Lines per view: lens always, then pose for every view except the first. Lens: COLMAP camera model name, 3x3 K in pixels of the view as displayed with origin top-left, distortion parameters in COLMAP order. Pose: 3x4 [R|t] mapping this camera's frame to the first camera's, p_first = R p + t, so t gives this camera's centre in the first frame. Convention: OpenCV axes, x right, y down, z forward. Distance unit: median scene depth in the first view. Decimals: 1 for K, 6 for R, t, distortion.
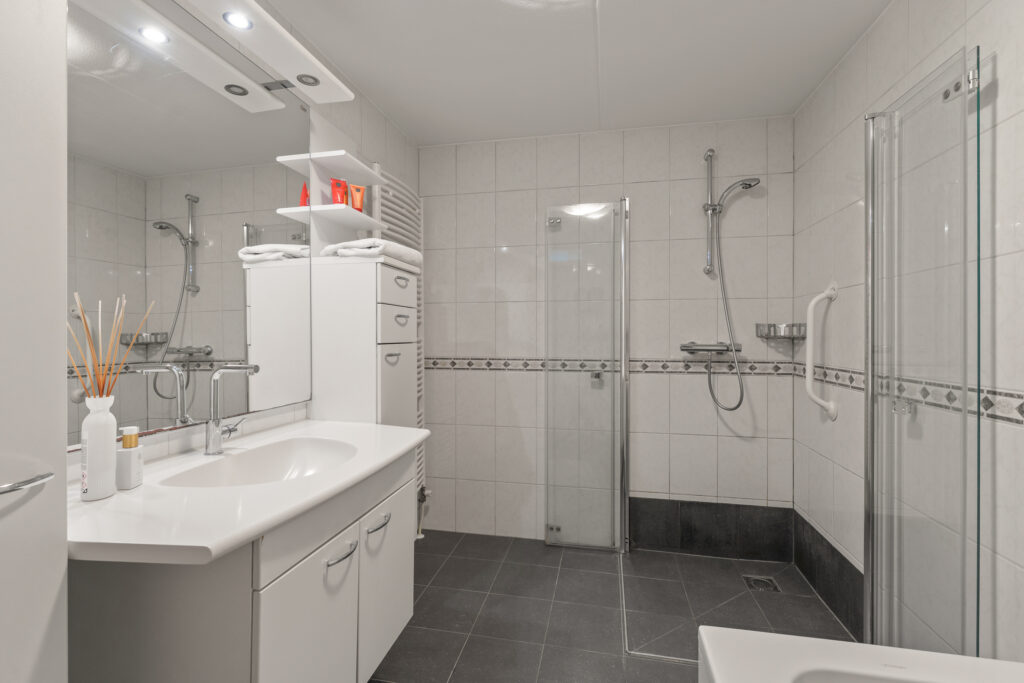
lens RADIAL K [[472.0, 0, 519.2], [0, 472.0, 335.2], [0, 0, 1]] dist [-0.002862, 0.000634]
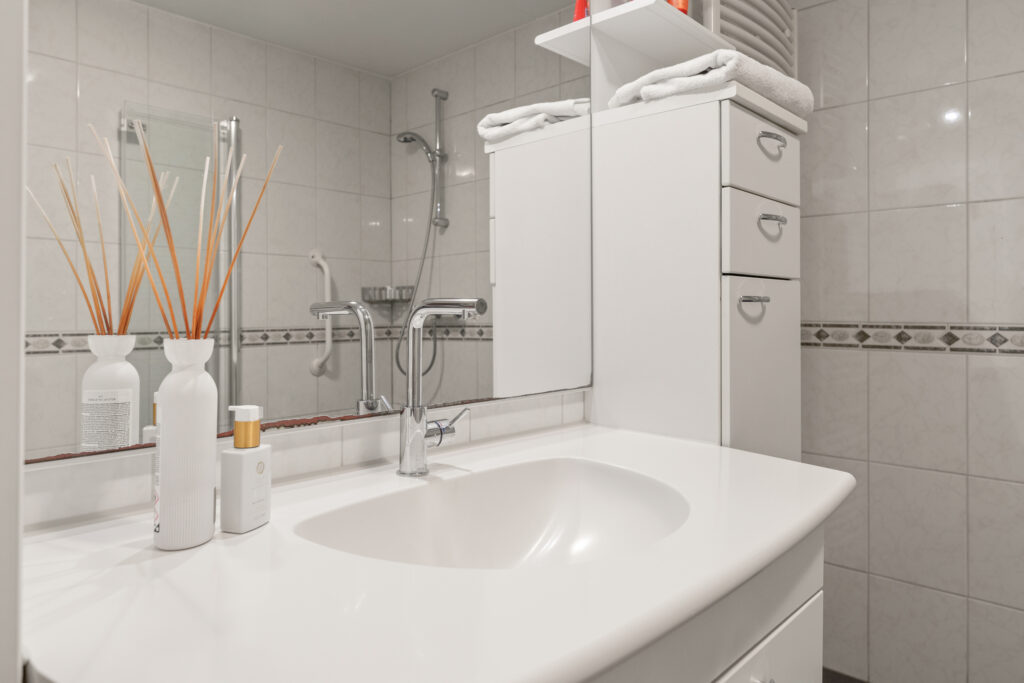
lens RADIAL K [[696.2, 0, 503.0], [0, 696.2, 300.8], [0, 0, 1]] dist [0.005025, 0.001032]
pose [[0.850076, -0.004439, -0.526642, -0.119111], [-0.002304, 0.999924, -0.012148, 0.052383], [0.526655, 0.011540, 0.850001, 0.293173]]
